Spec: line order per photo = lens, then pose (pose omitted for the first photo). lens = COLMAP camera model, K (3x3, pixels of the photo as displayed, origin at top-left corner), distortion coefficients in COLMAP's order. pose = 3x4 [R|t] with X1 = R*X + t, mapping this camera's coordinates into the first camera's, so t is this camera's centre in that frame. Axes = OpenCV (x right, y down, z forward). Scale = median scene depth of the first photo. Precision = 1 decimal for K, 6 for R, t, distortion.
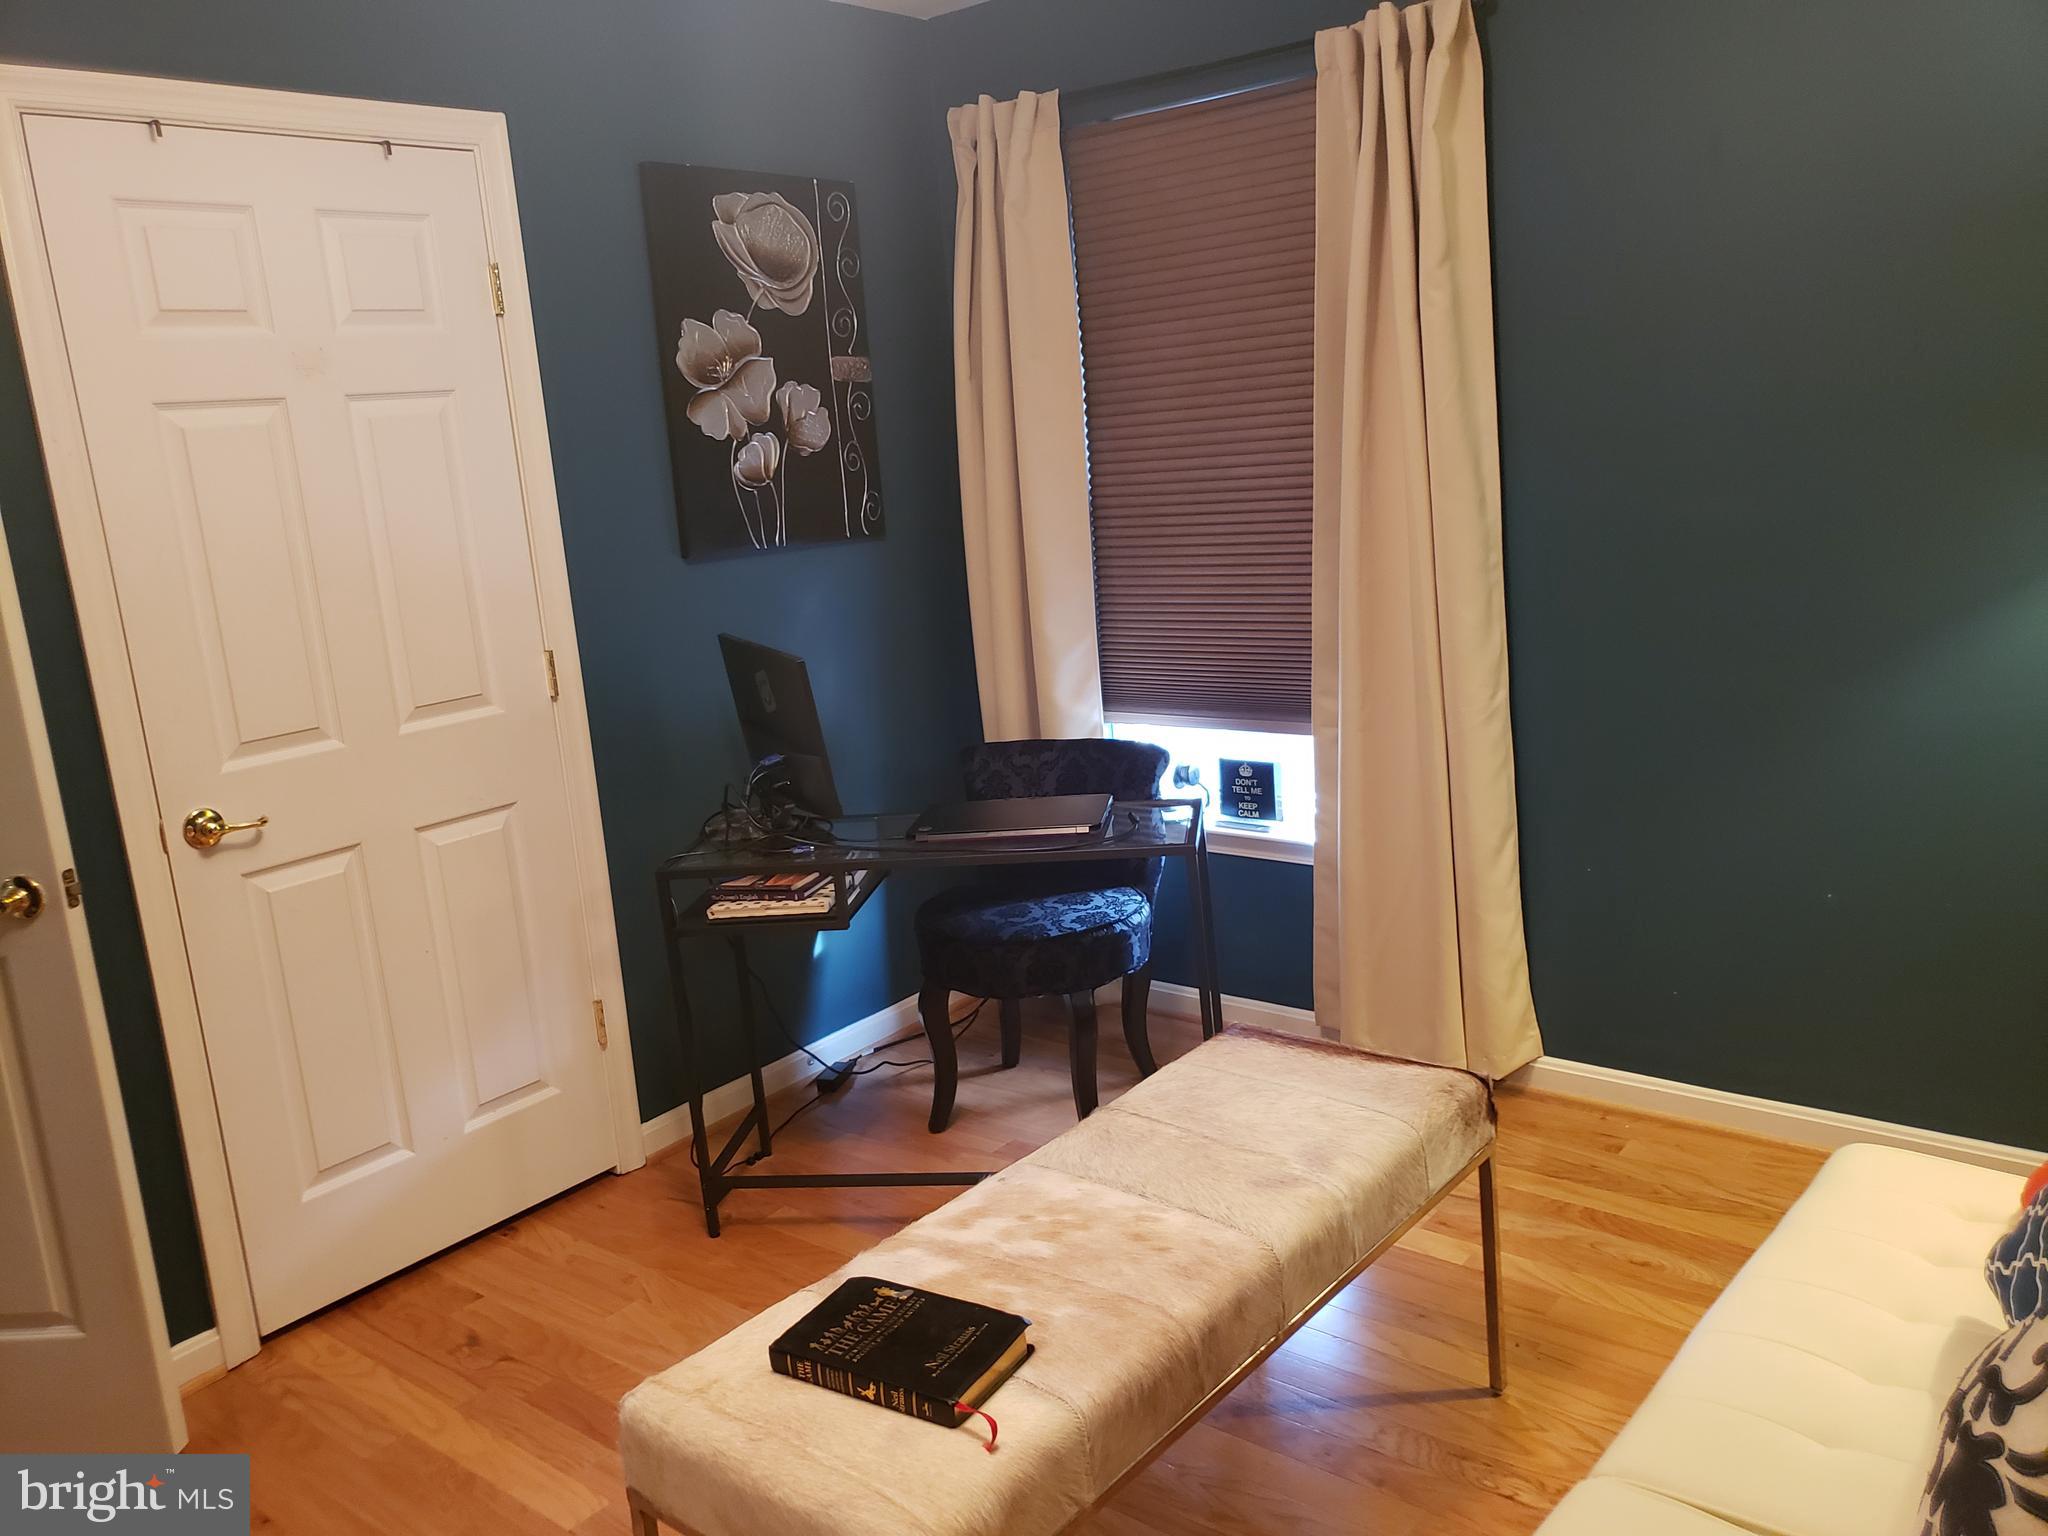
lens RADIAL K [[1607.4, 0, 1023.3], [0, 1607.4, 764.8], [0, 0, 1]] dist [-0.002155, -0.000430]
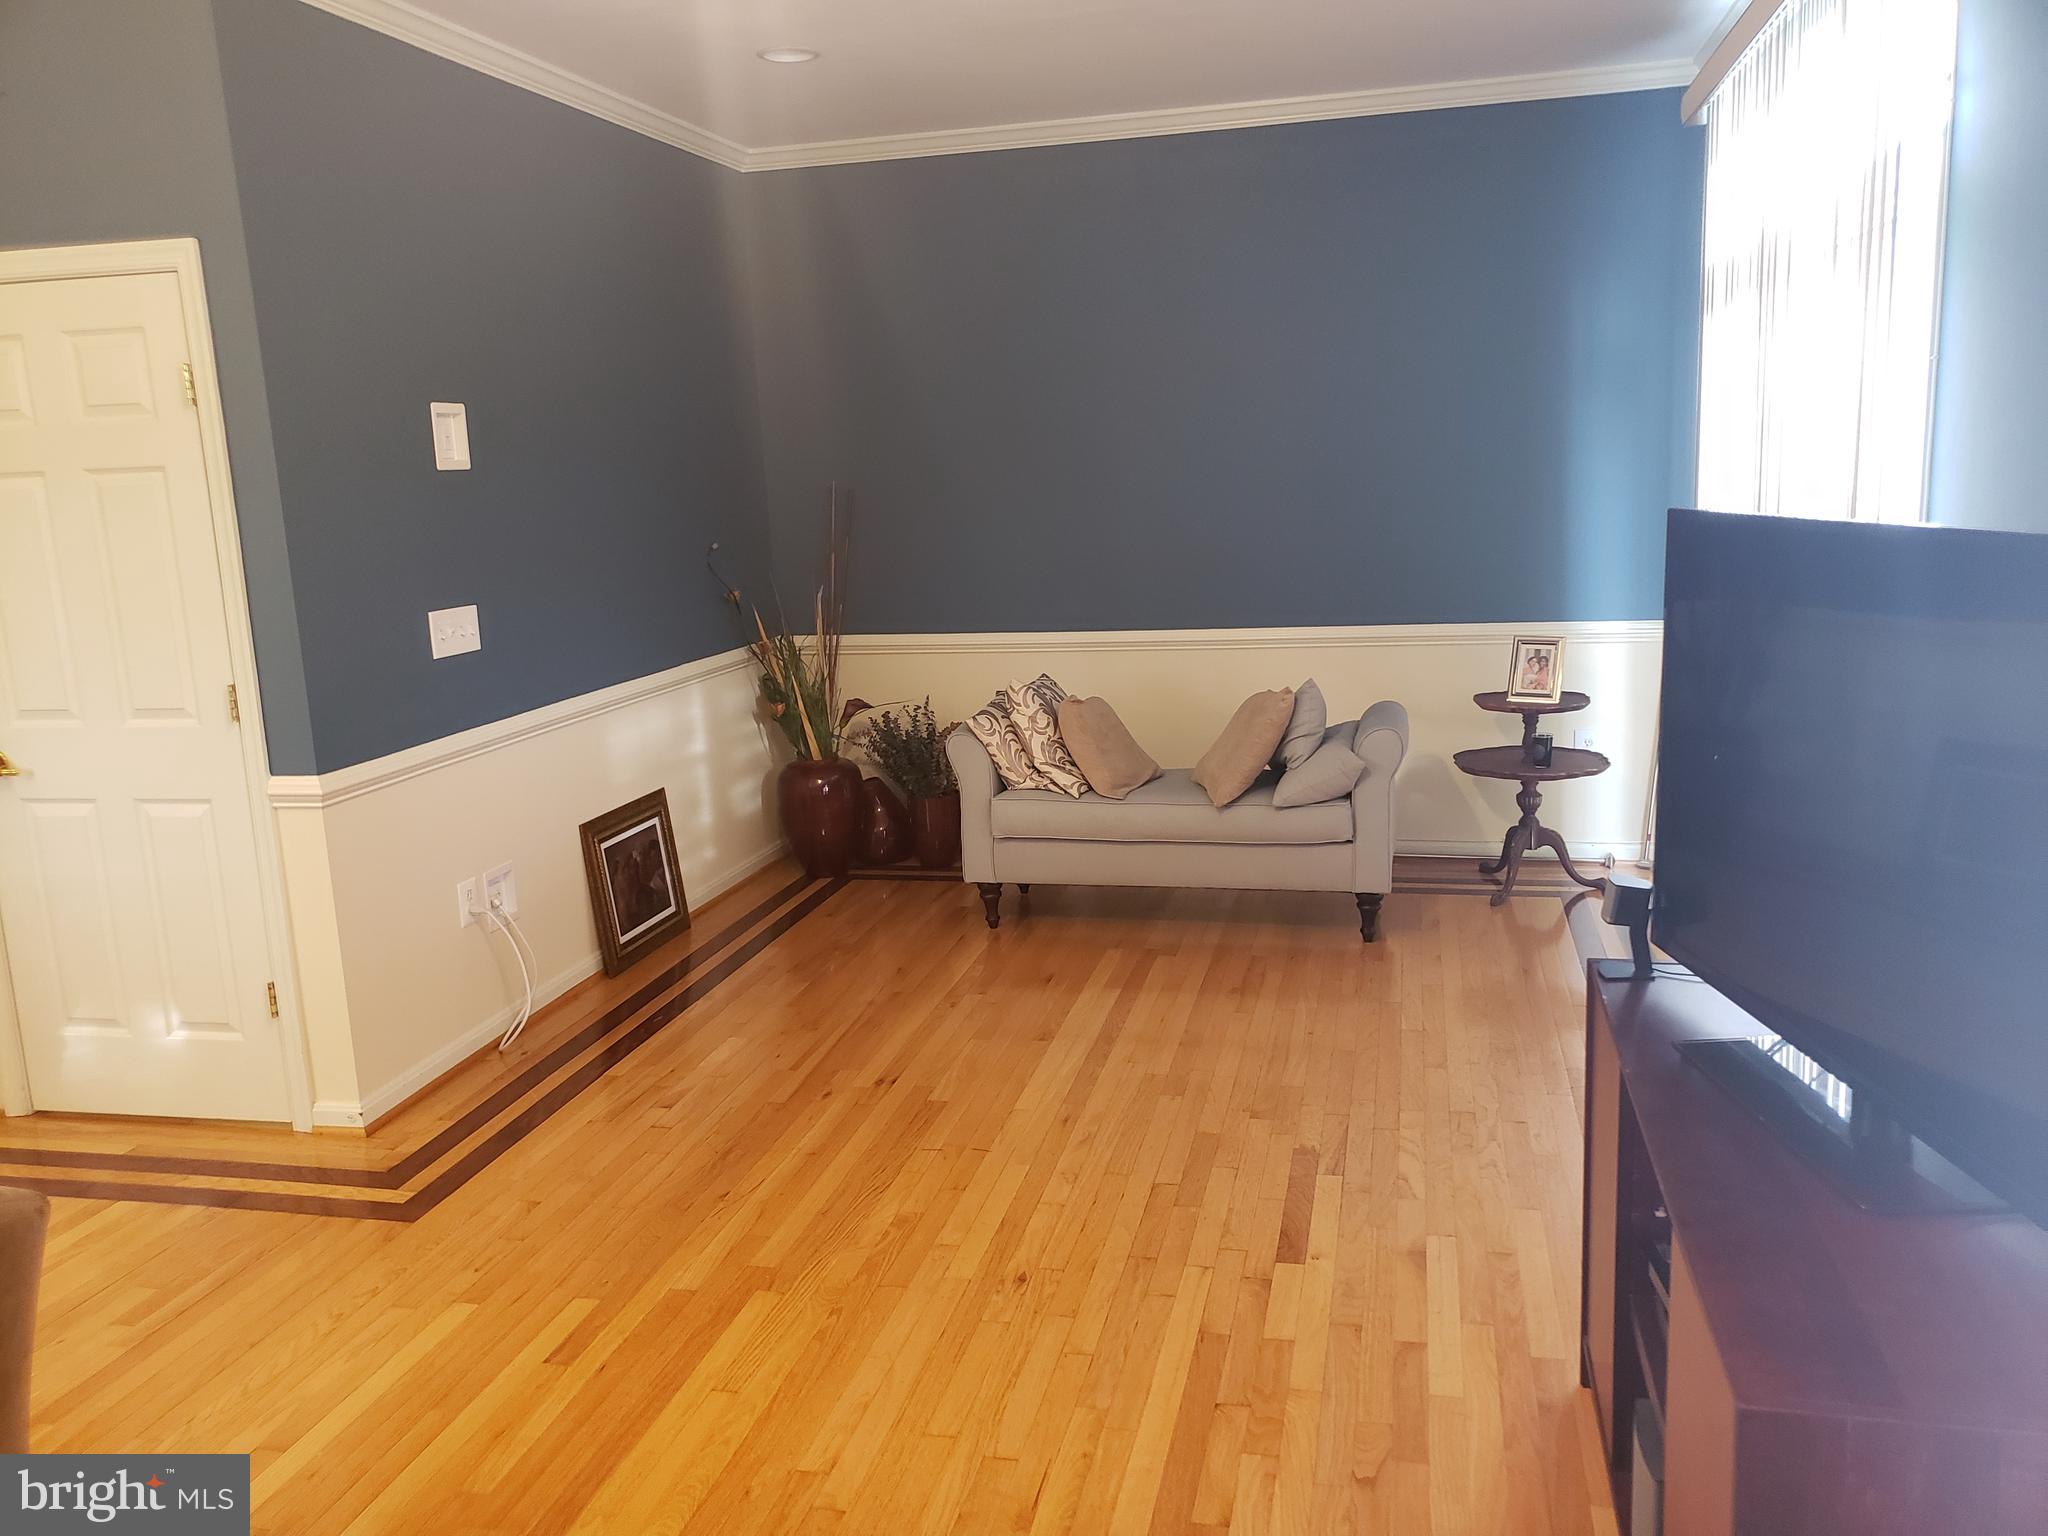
lens RADIAL K [[1607.4, 0, 1025.4], [0, 1607.4, 767.0], [0, 0, 1]] dist [-0.002155, -0.000430]
pose [[0.449337, 0.229043, -0.863502, 1.083459], [-0.176078, 0.970321, 0.165751, -0.332900], [0.875838, 0.077565, 0.476331, 1.013174]]
